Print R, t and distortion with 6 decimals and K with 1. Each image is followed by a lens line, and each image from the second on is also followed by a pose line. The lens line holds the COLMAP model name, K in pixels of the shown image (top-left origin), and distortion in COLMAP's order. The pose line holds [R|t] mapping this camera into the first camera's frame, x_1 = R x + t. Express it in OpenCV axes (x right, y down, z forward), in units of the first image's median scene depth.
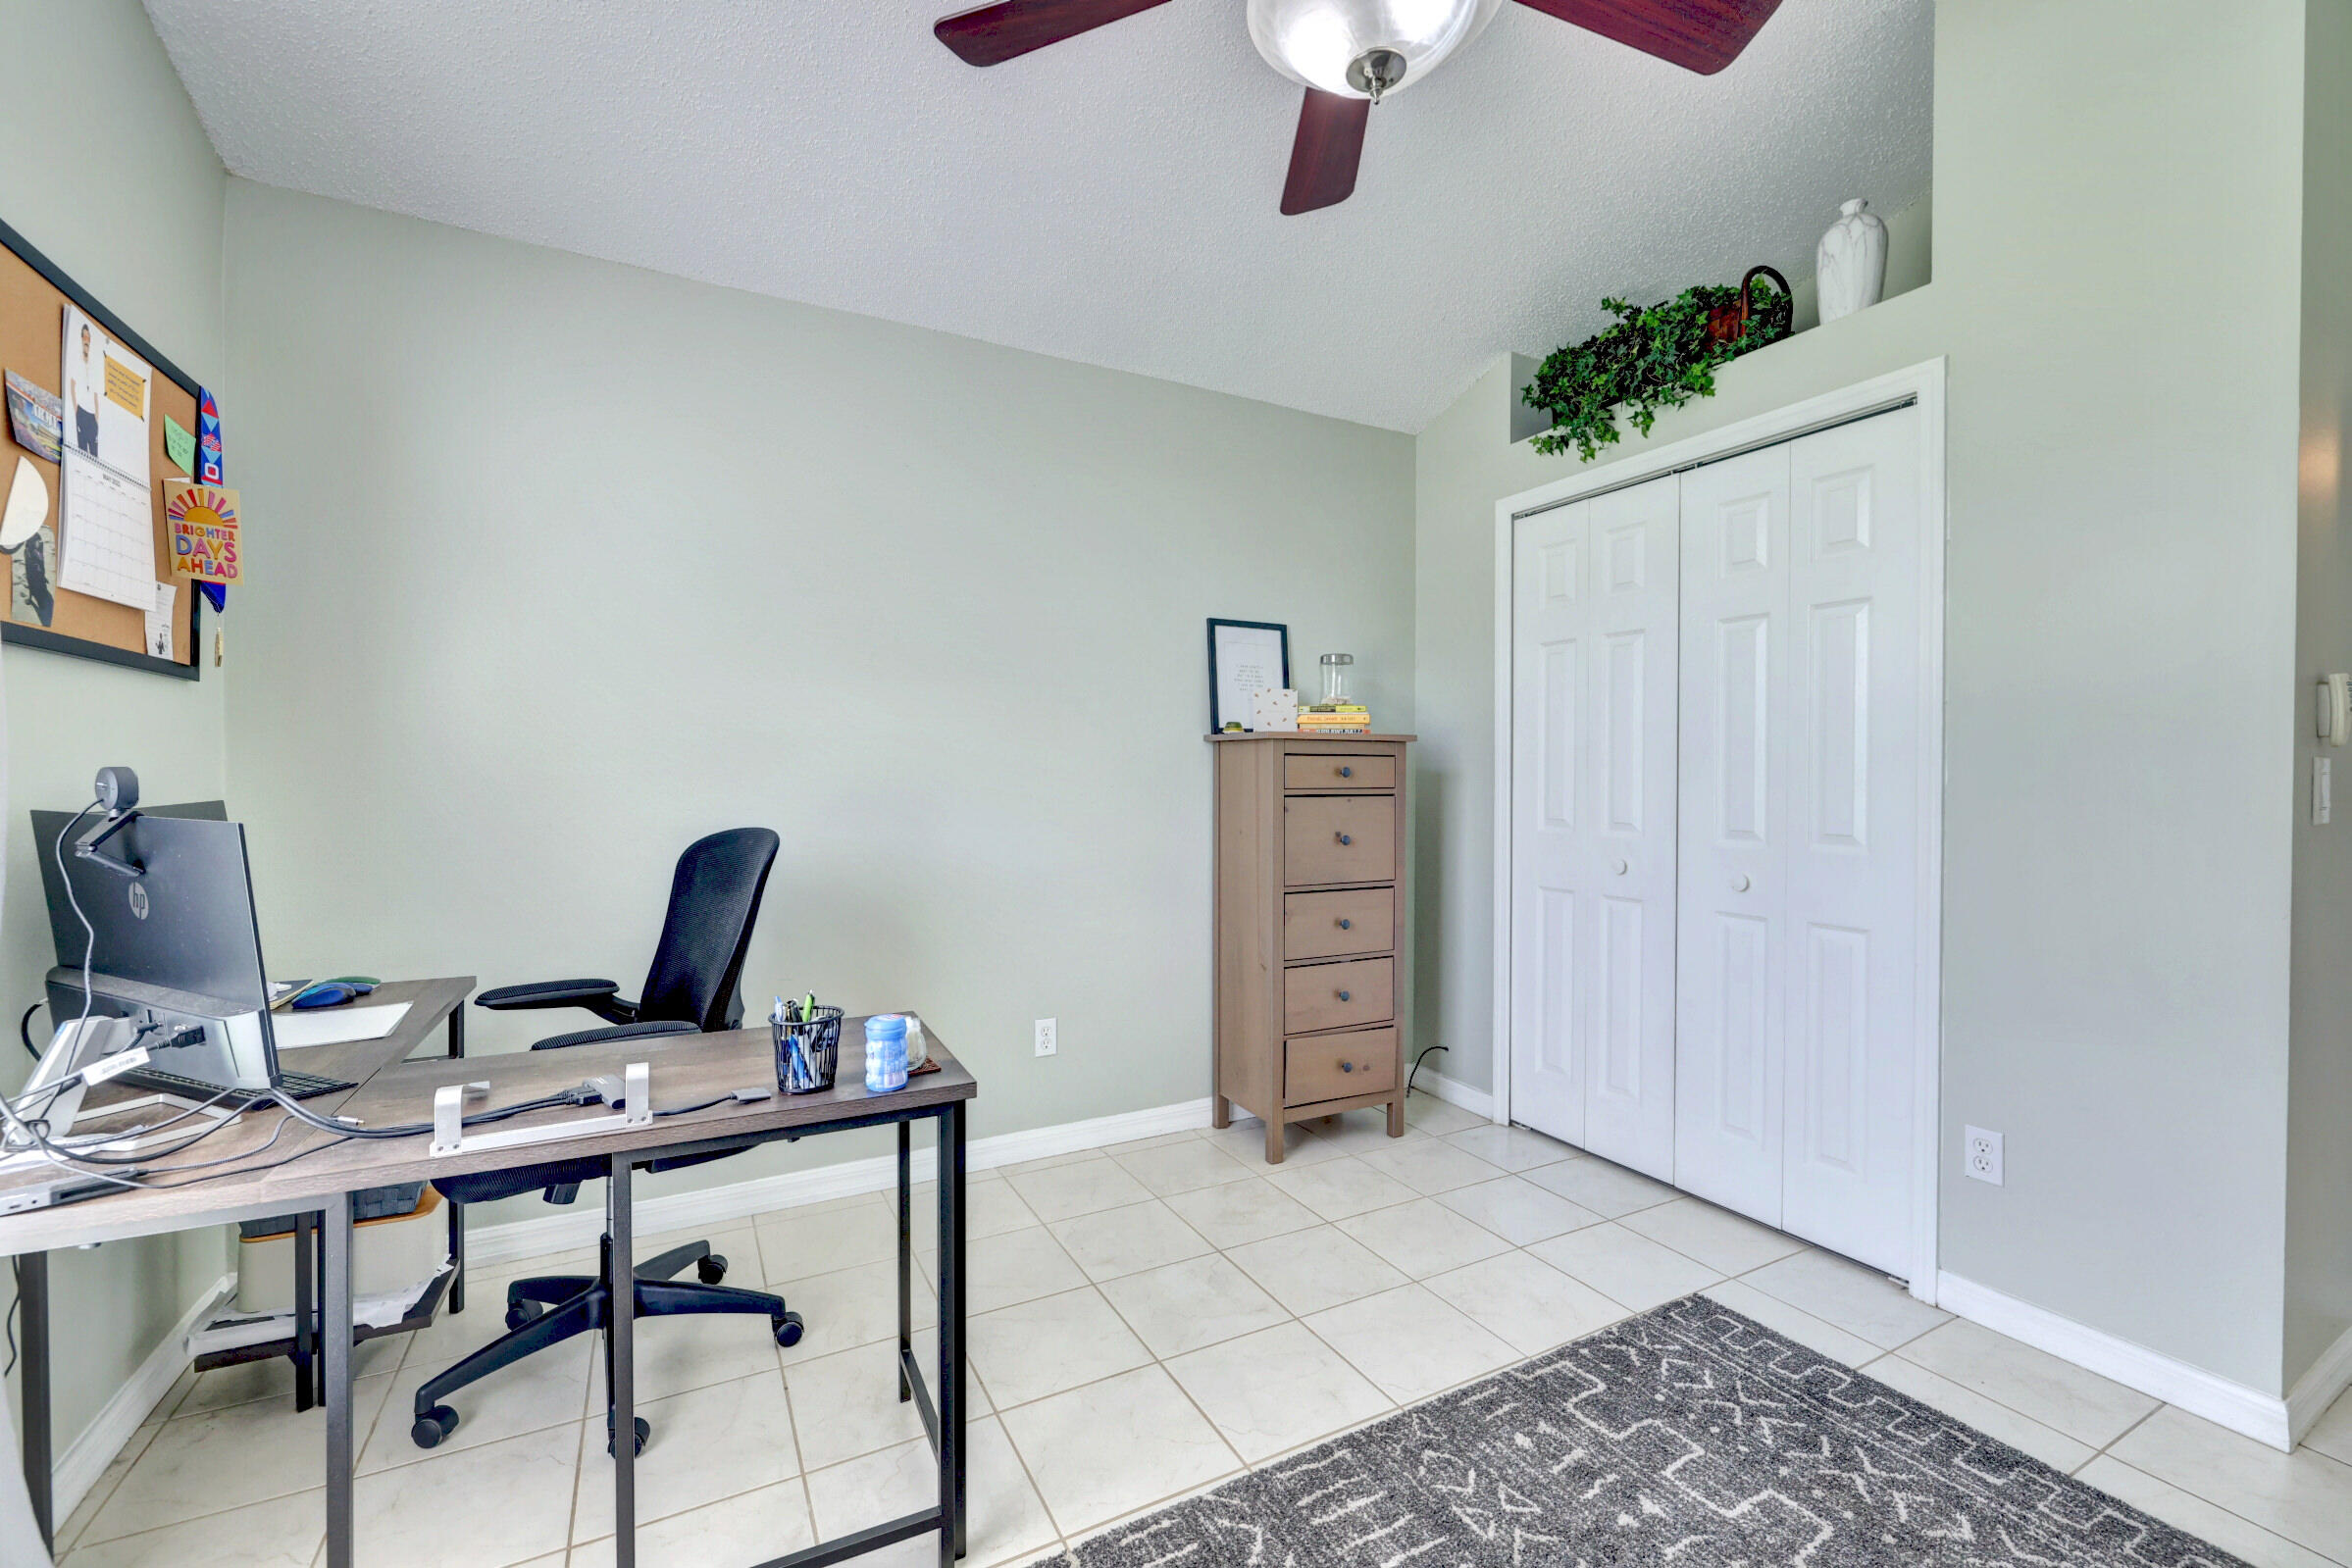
lens RADIAL K [[976.9, 0, 1181.9], [0, 976.9, 779.5], [0, 0, 1]] dist [0.002451, -0.000212]
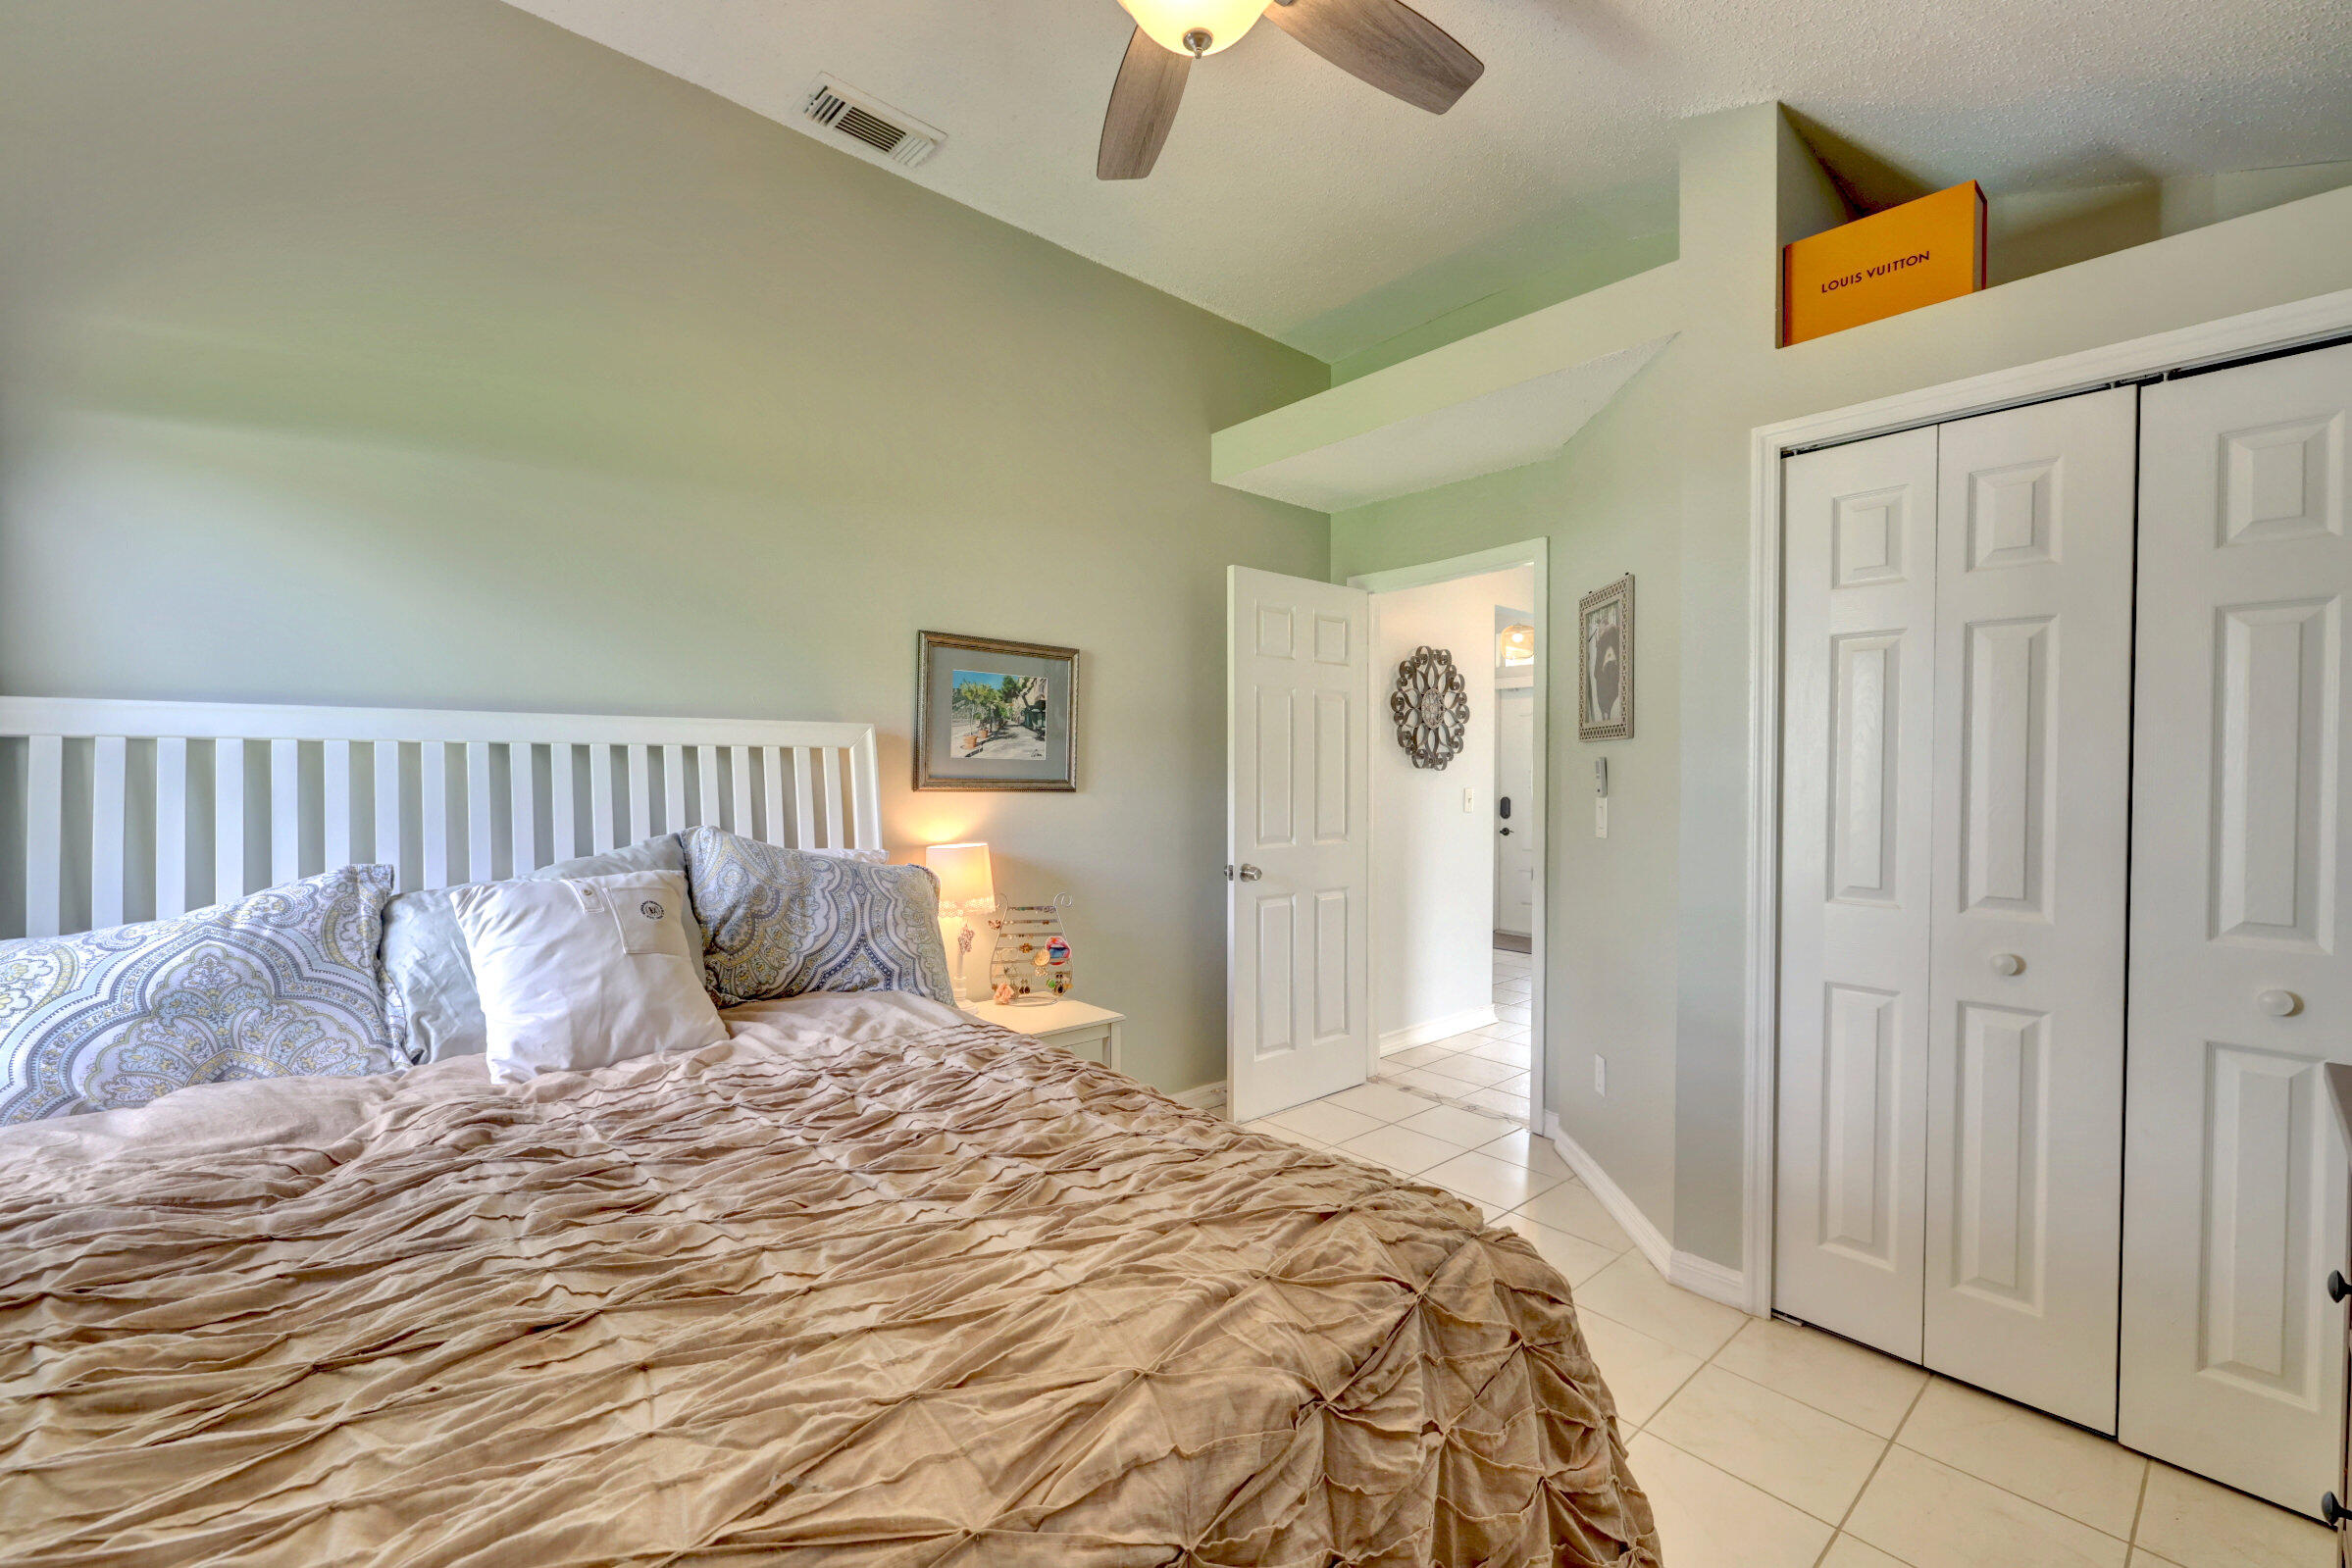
lens RADIAL K [[976.9, 0, 1171.4], [0, 976.9, 790.5], [0, 0, 1]] dist [0.002451, -0.000212]
pose [[0.973065, 0.009535, 0.230333, -0.253354], [-0.012323, 0.999867, 0.010667, -0.028142], [-0.230201, -0.013218, 0.973053, 0.418551]]
